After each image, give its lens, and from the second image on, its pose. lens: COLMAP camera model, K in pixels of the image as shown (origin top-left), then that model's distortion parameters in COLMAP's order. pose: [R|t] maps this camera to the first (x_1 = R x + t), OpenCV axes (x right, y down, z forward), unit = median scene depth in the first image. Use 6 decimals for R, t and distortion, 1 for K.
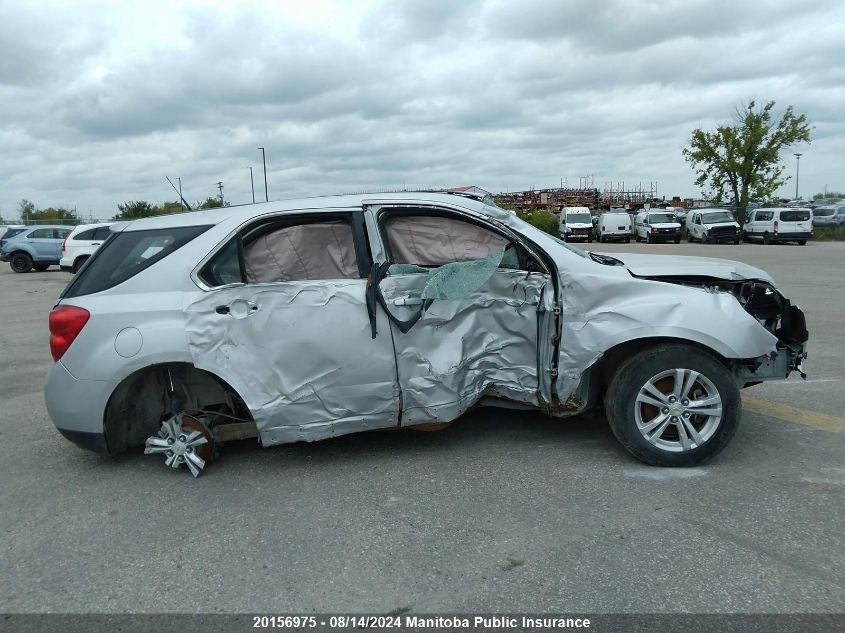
lens RADIAL K [[657.8, 0, 418.2], [0, 657.8, 321.5], [0, 0, 1]] dist [0.062055, -0.098185]
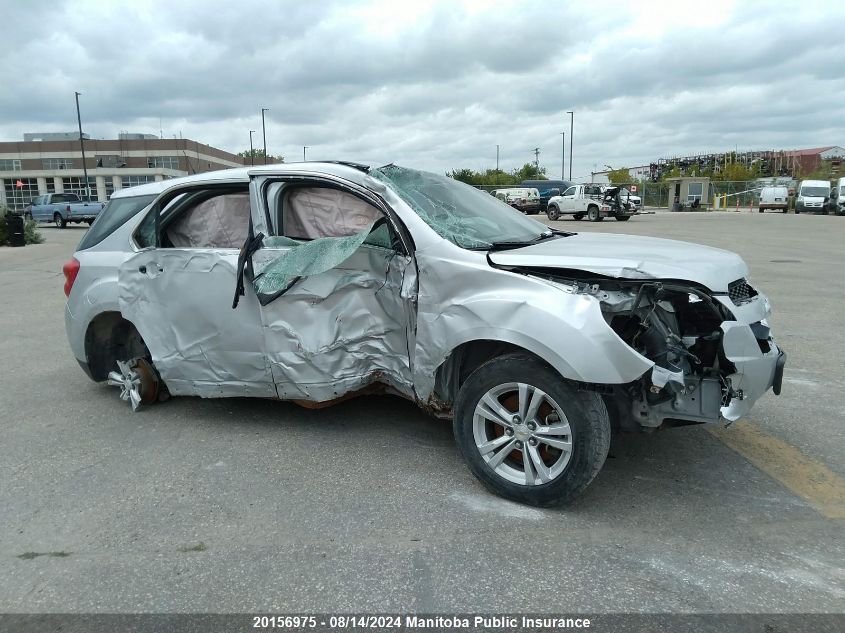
lens RADIAL K [[657.8, 0, 418.2], [0, 657.8, 321.5], [0, 0, 1]] dist [0.062055, -0.098185]
pose [[0.861095, 0.108888, -0.496648, 0.663664], [-0.083549, 0.993824, 0.073033, -0.050304], [0.501534, -0.021394, 0.864874, 0.242917]]
